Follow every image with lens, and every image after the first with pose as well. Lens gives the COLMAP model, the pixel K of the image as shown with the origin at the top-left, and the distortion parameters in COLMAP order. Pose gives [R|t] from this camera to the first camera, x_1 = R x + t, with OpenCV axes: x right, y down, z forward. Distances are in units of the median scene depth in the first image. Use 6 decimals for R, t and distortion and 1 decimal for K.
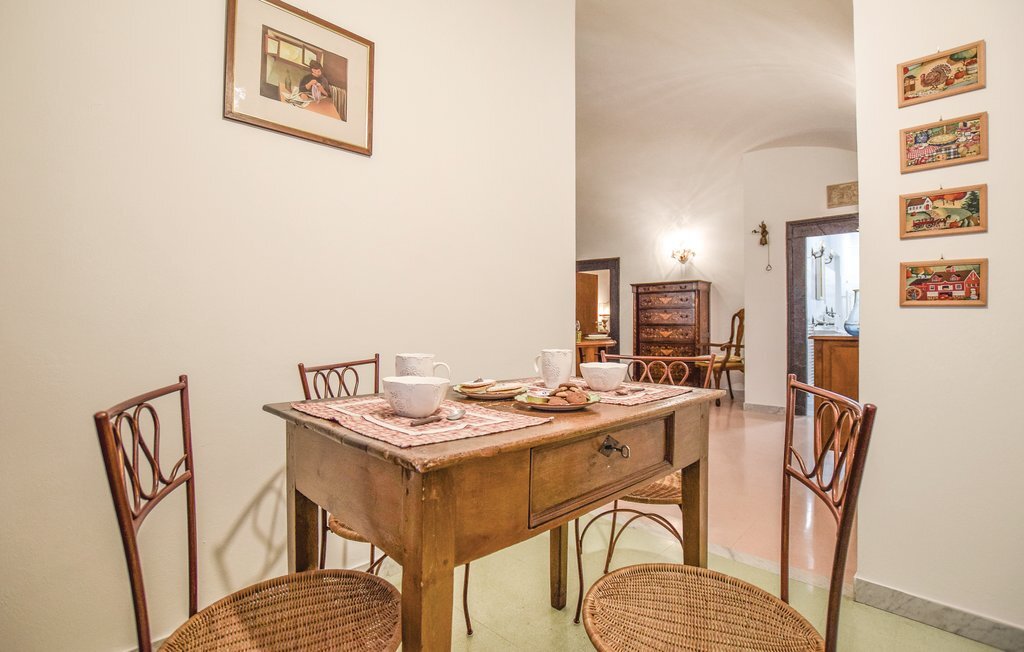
lens RADIAL K [[465.0, 0, 512.7], [0, 465.0, 321.0], [0, 0, 1]] dist [-0.032061, 0.001416]
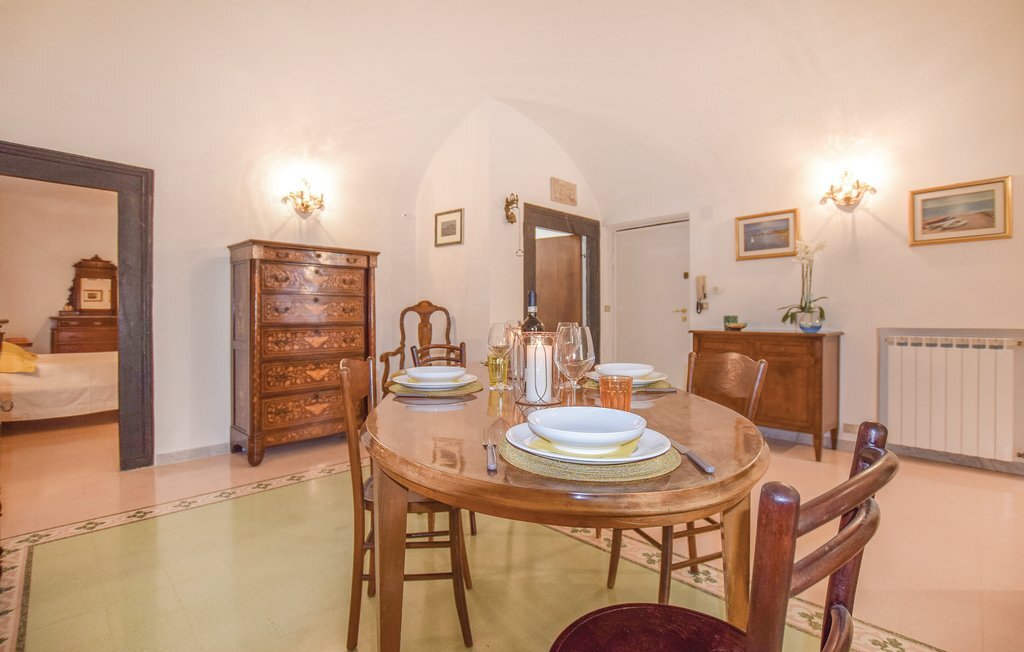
lens RADIAL K [[465.0, 0, 512.7], [0, 465.0, 321.0], [0, 0, 1]] dist [-0.032061, 0.001416]
pose [[-0.013843, -0.010560, 0.999848, -0.212474], [0.008060, 0.999911, 0.010673, -0.000343], [-0.999872, 0.008207, -0.013756, 0.758055]]
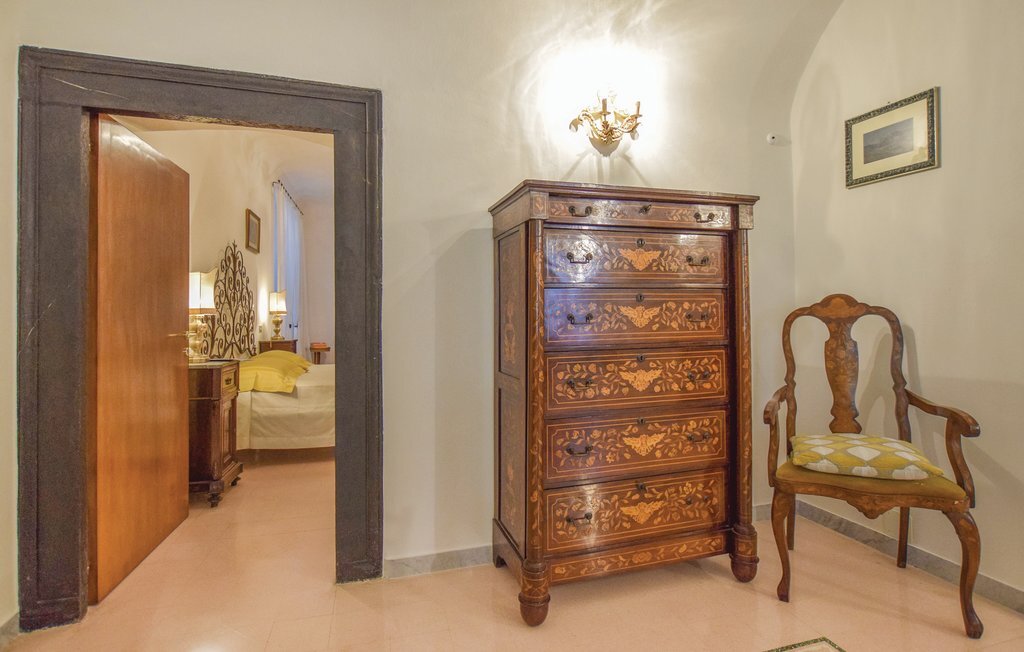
lens RADIAL K [[485.3, 0, 510.2], [0, 485.3, 312.2], [0, 0, 1]] dist [-0.000009, 0.000308]
pose [[0.493451, 0.004221, 0.869763, 0.038598], [0.016426, 0.999765, -0.014171, -0.009388], [-0.869618, 0.021279, 0.493266, 0.902627]]
